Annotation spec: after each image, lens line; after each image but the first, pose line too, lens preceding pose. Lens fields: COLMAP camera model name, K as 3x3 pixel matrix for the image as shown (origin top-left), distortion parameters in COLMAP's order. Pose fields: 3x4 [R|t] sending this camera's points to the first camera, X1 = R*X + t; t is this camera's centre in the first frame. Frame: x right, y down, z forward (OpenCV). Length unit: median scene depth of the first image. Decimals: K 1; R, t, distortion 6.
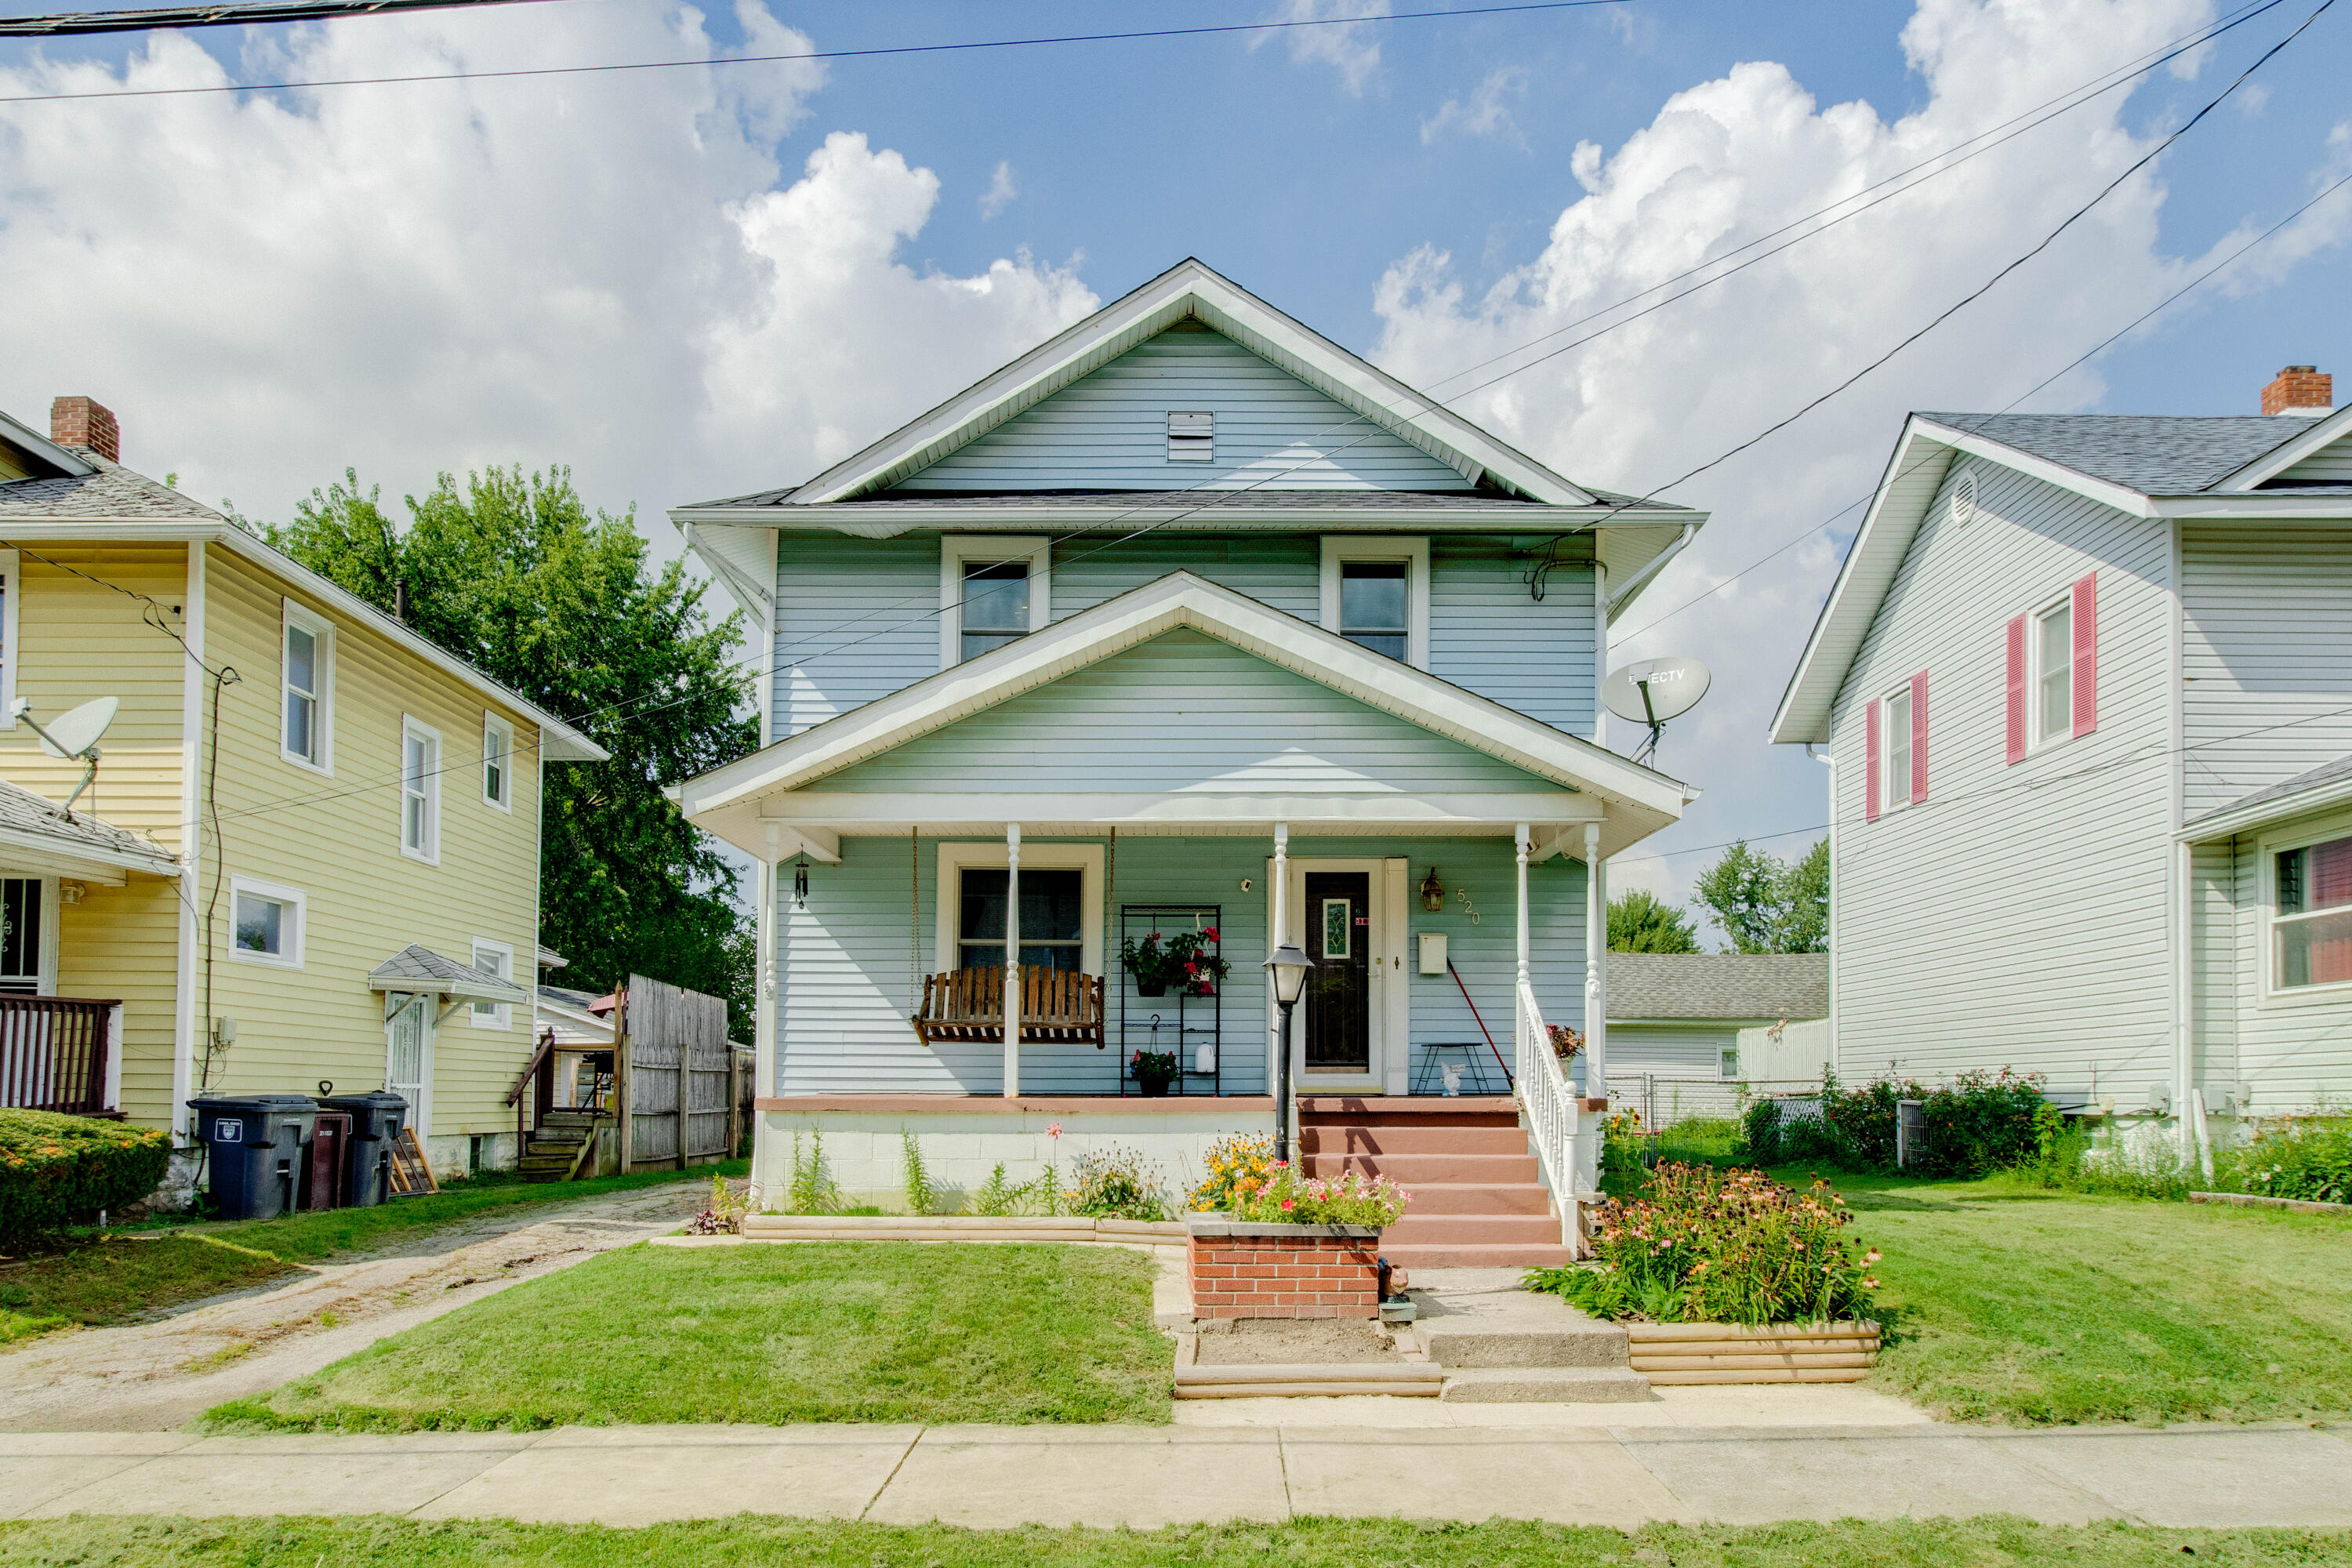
lens RADIAL K [[1186.7, 0, 1186.9], [0, 1186.7, 711.8], [0, 0, 1]] dist [-0.001825, 0.000606]
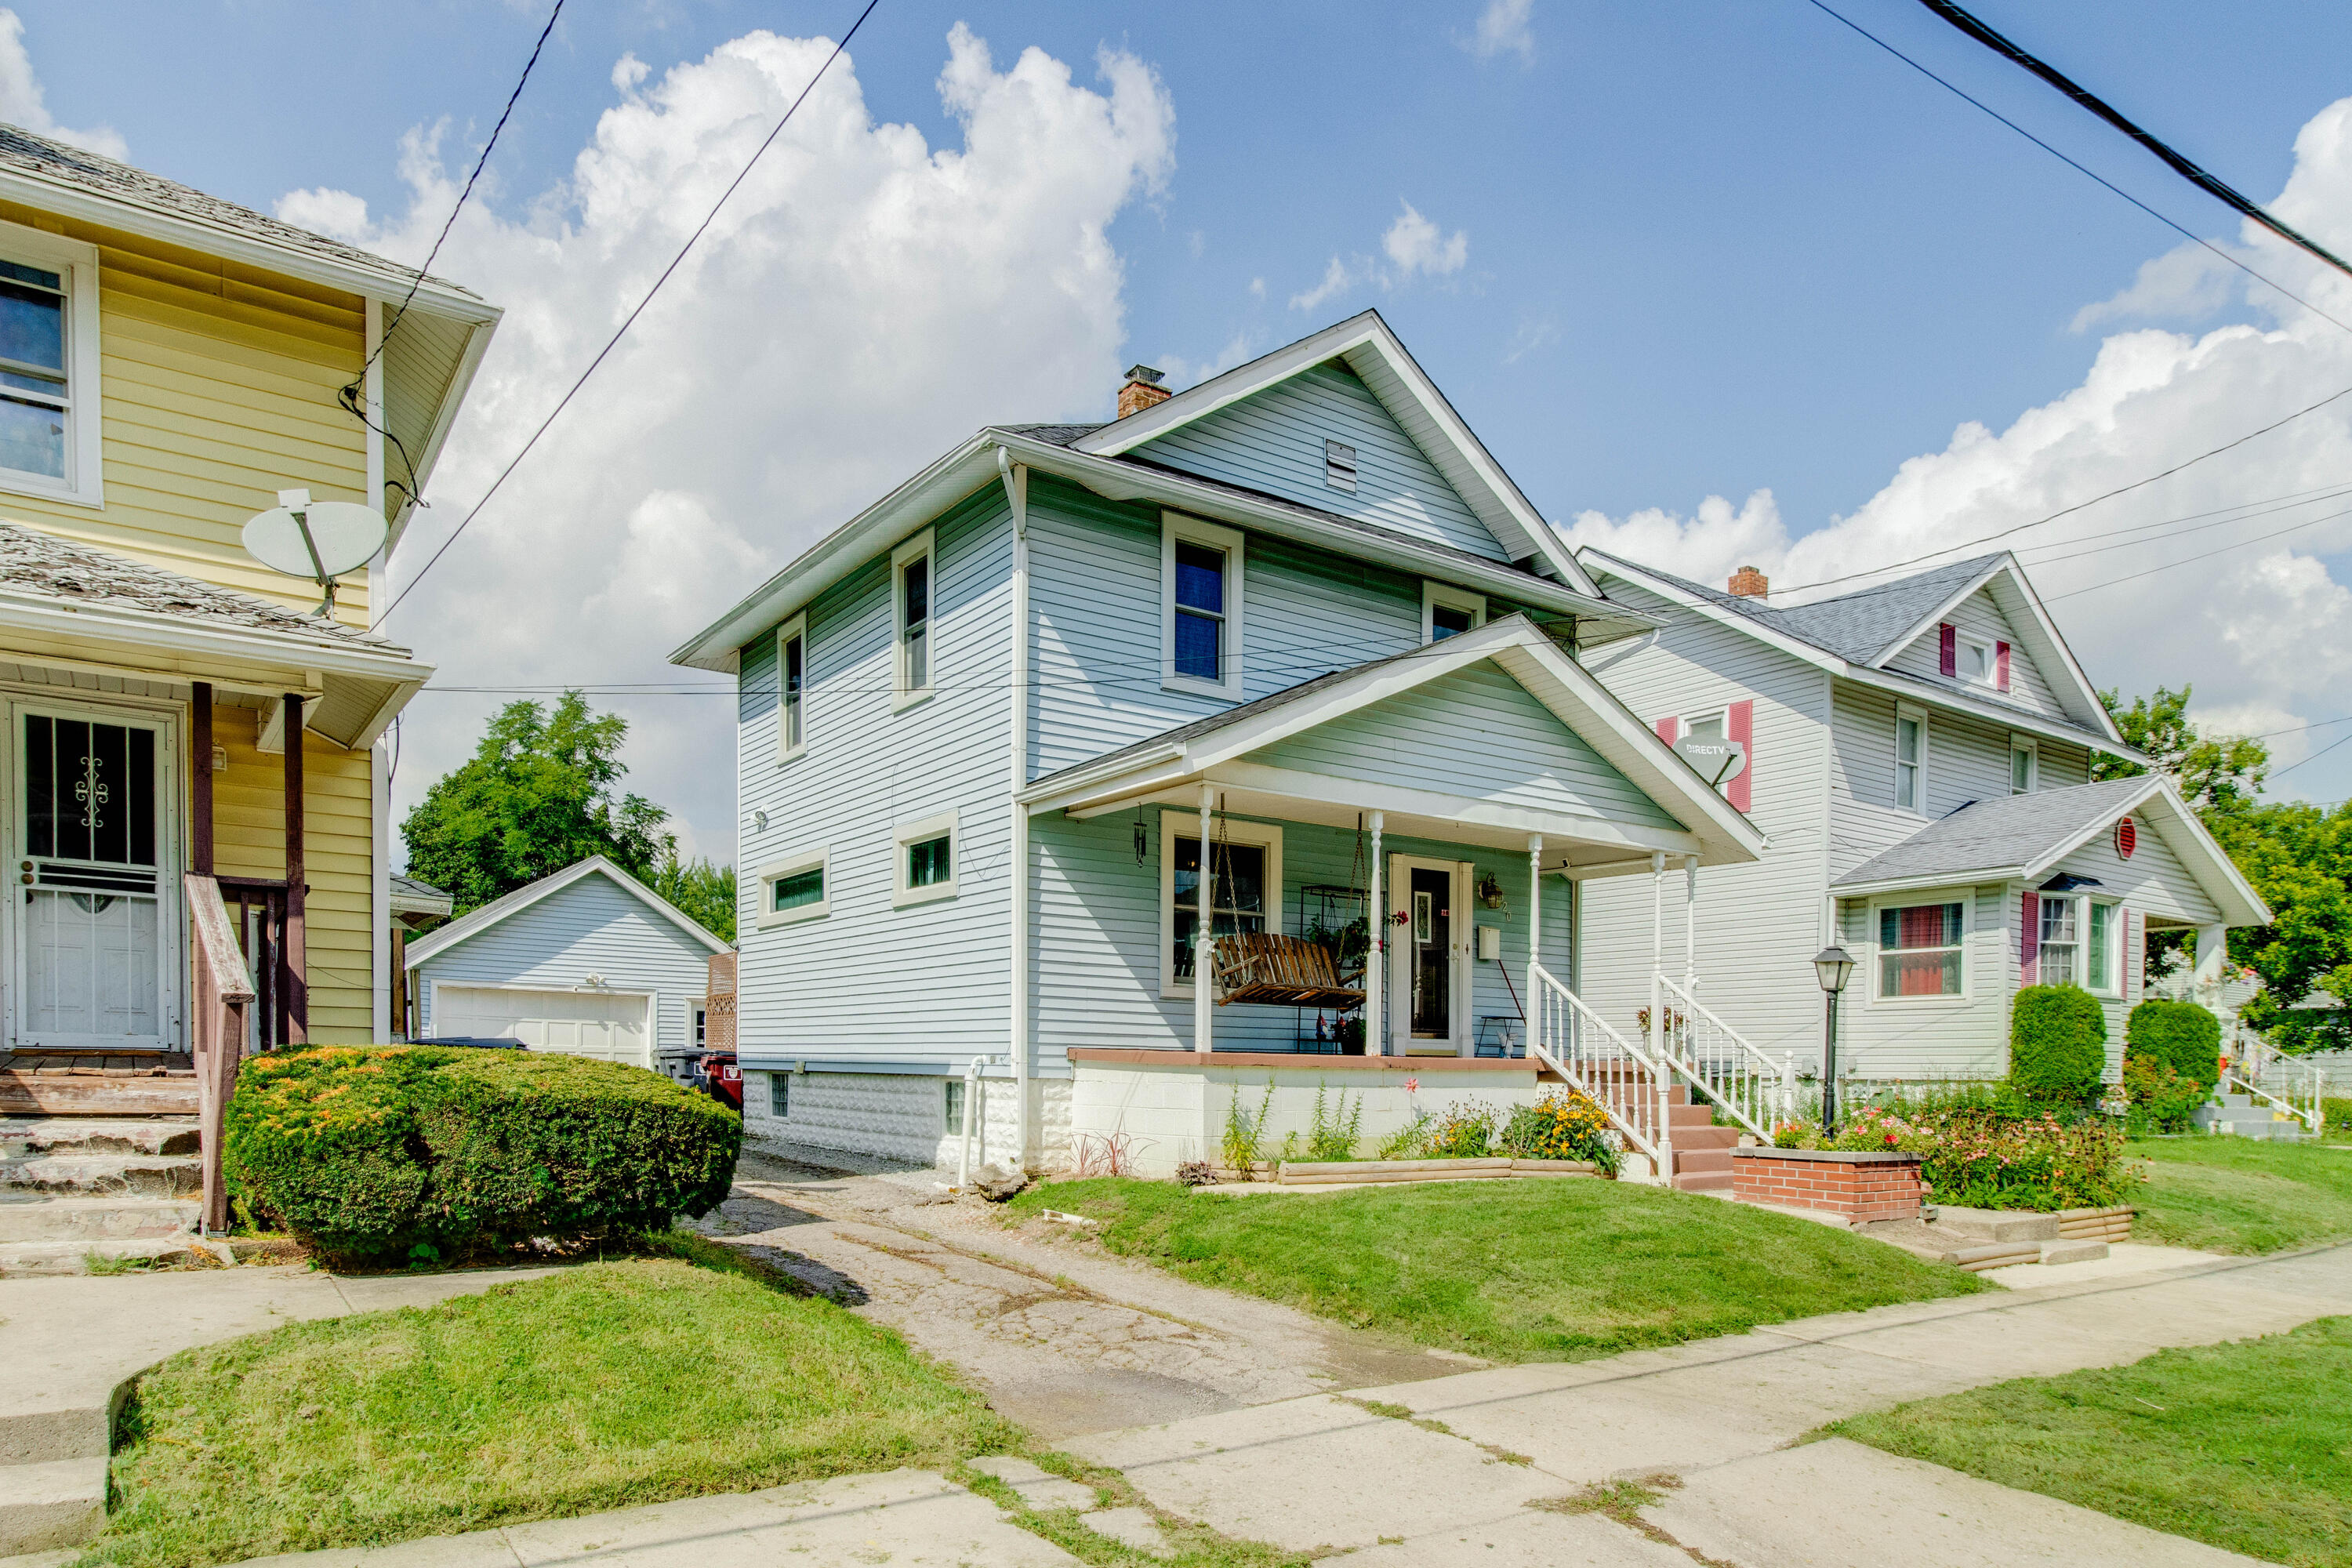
lens RADIAL K [[1161.4, 0, 1170.2], [0, 1161.4, 713.2], [0, 0, 1]] dist [0.002333, 0.000253]
pose [[0.878024, 0.149269, 0.454744, -0.646273], [-0.162613, 0.986640, -0.009888, 0.034666], [-0.450145, -0.065266, 0.890567, 0.095087]]
